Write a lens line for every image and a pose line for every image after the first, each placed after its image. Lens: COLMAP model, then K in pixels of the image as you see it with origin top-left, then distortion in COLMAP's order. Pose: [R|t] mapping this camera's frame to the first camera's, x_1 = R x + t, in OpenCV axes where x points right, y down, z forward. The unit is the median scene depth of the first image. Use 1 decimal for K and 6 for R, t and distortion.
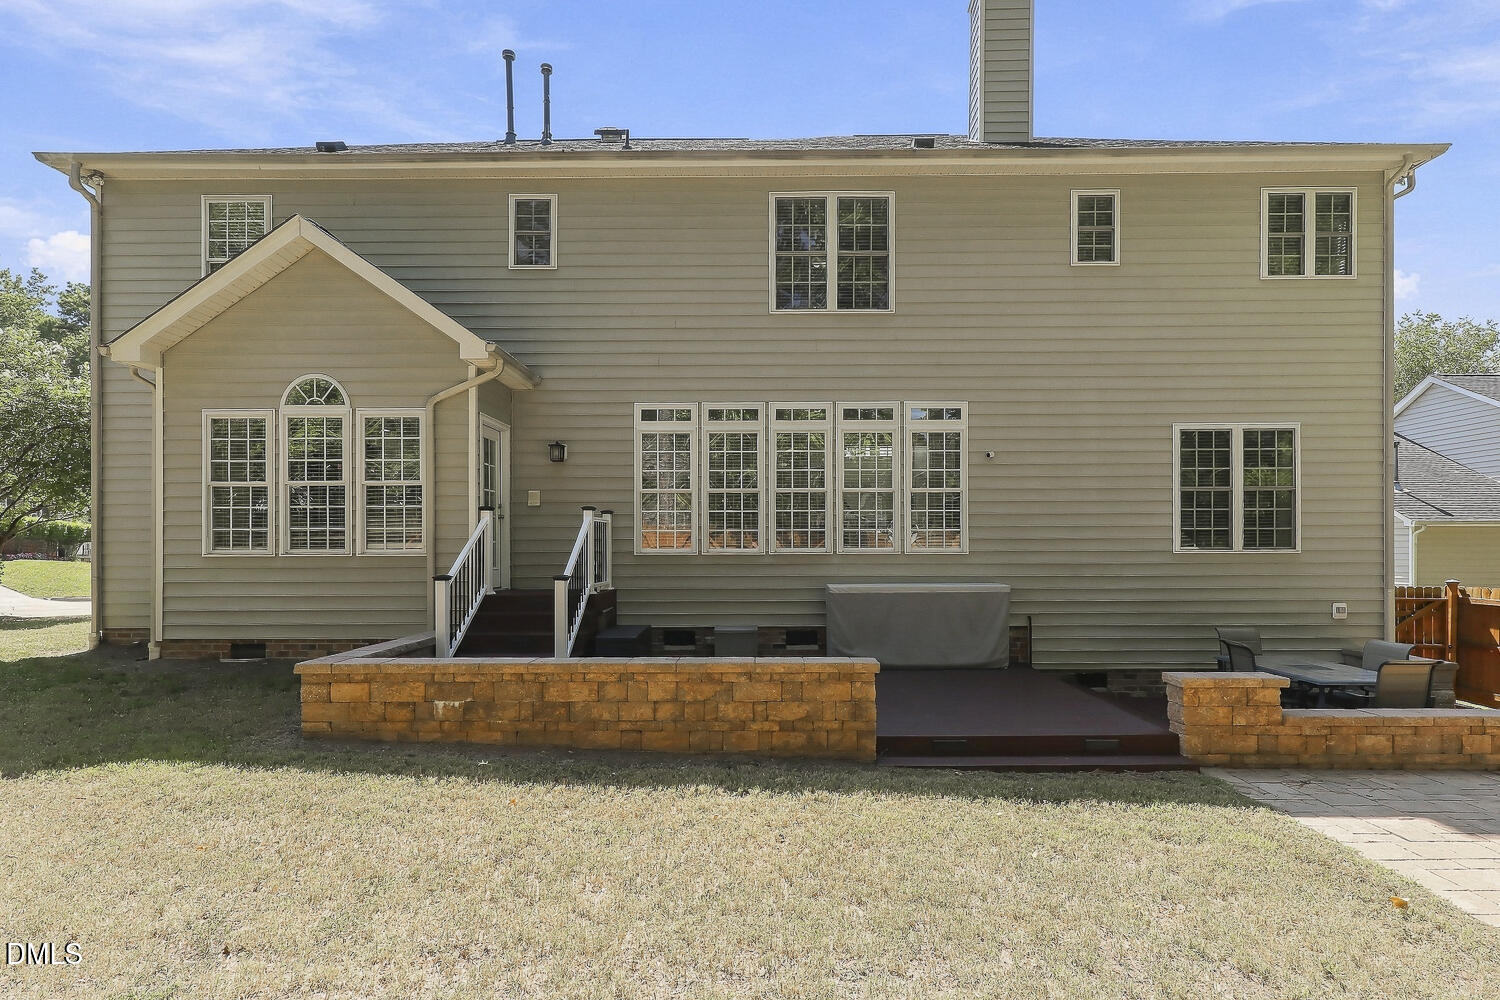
lens RADIAL K [[677.5, 0, 850.2], [0, 677.5, 551.5], [0, 0, 1]] dist [0.002219, 0.000060]
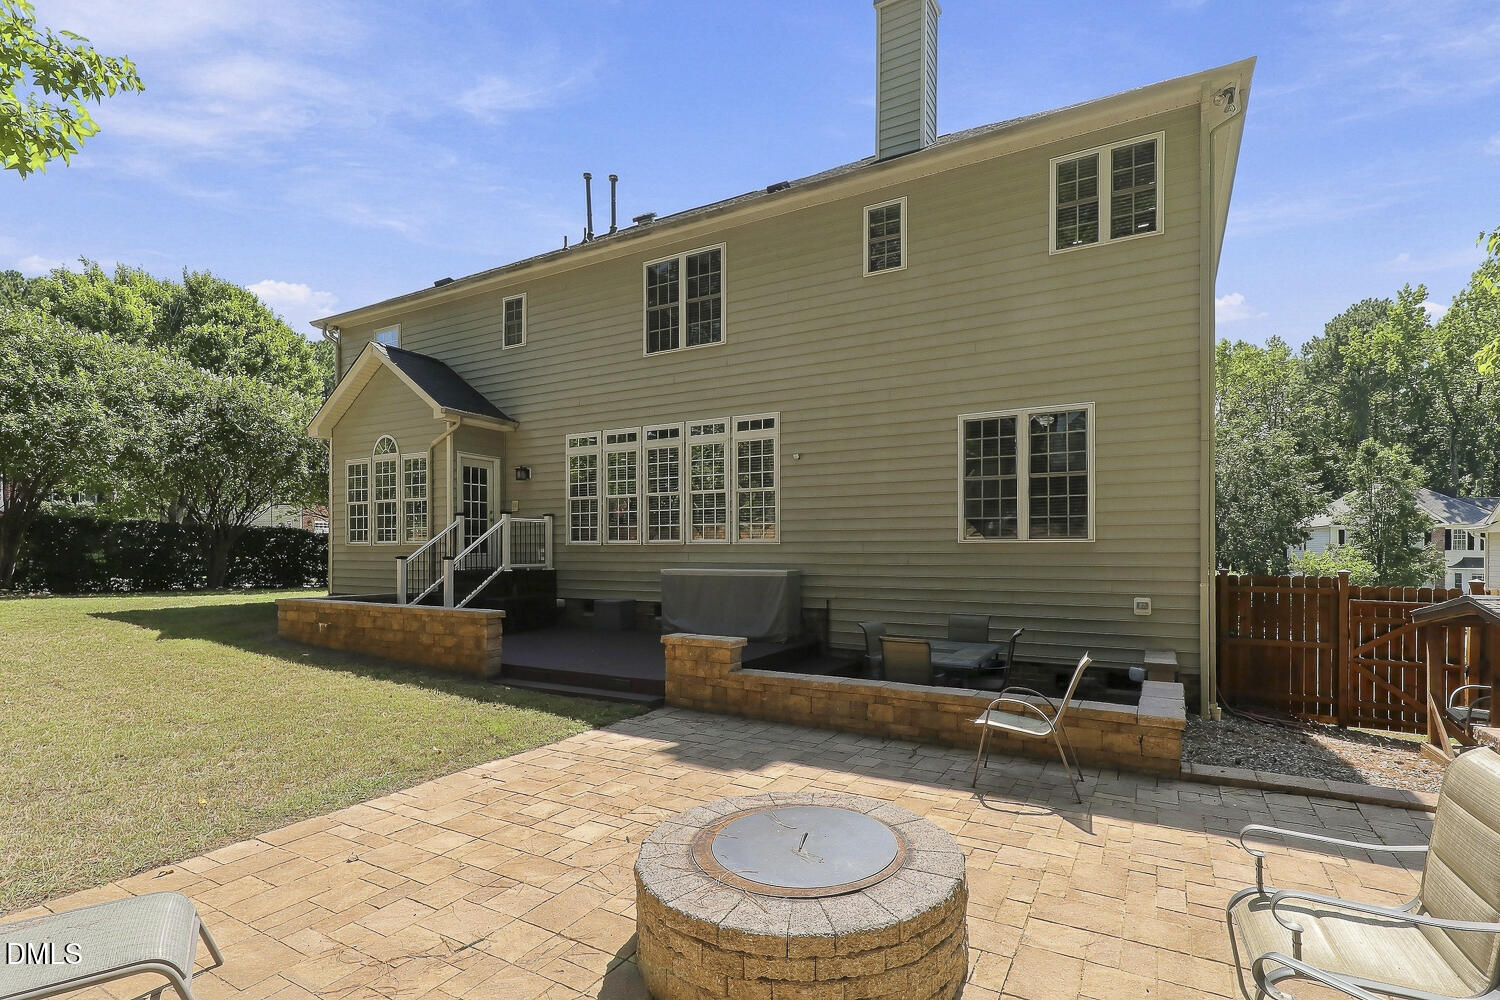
lens RADIAL K [[677.5, 0, 779.8], [0, 677.5, 549.7], [0, 0, 1]] dist [0.002219, 0.000060]
pose [[0.887015, 0.002499, -0.461735, 0.709863], [0.000469, 0.999980, 0.006313, 0.006676], [0.461741, -0.005817, 0.886996, -0.025278]]
